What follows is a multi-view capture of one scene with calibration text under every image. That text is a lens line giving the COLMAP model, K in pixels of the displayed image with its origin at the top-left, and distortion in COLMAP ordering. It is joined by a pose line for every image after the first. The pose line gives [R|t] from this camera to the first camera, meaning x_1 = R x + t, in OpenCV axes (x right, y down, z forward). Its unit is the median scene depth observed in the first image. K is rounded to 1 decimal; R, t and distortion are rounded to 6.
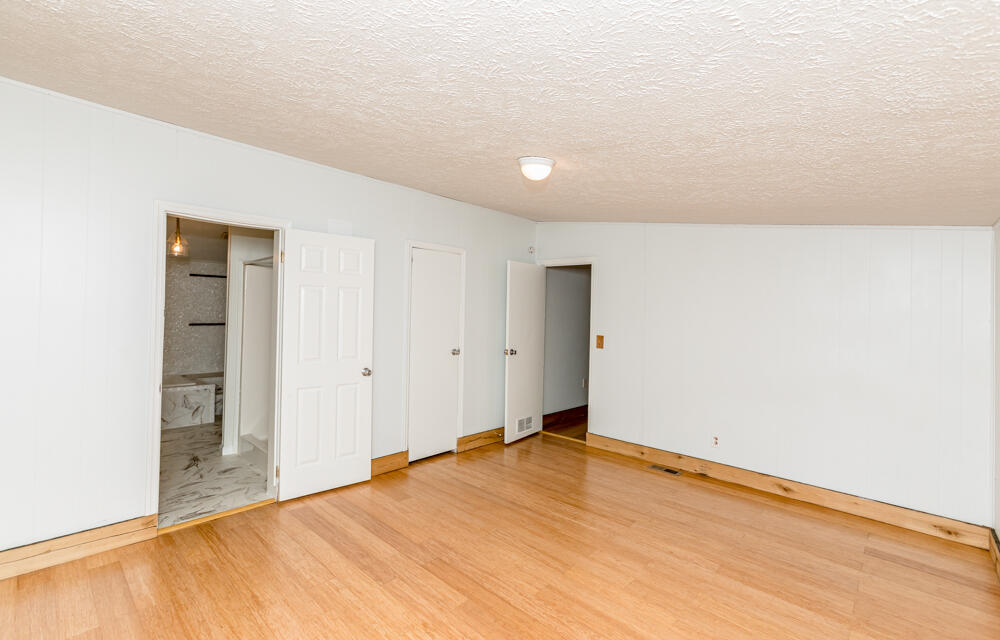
lens RADIAL K [[439.6, 0, 501.3], [0, 439.6, 307.2], [0, 0, 1]] dist [-0.000151, 0.000260]
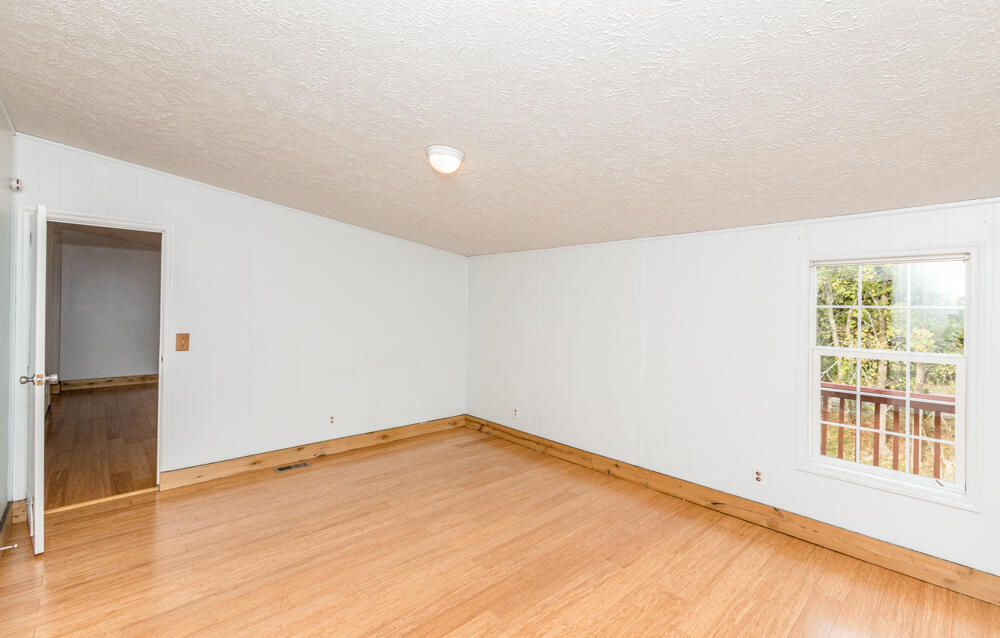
lens RADIAL K [[439.6, 0, 501.3], [0, 439.6, 306.2], [0, 0, 1]] dist [-0.000151, 0.000260]
pose [[0.070120, -0.017618, 0.997383, -0.646517], [-0.027647, 0.999426, 0.019597, -0.013300], [-0.997155, -0.028949, 0.069593, 0.584220]]
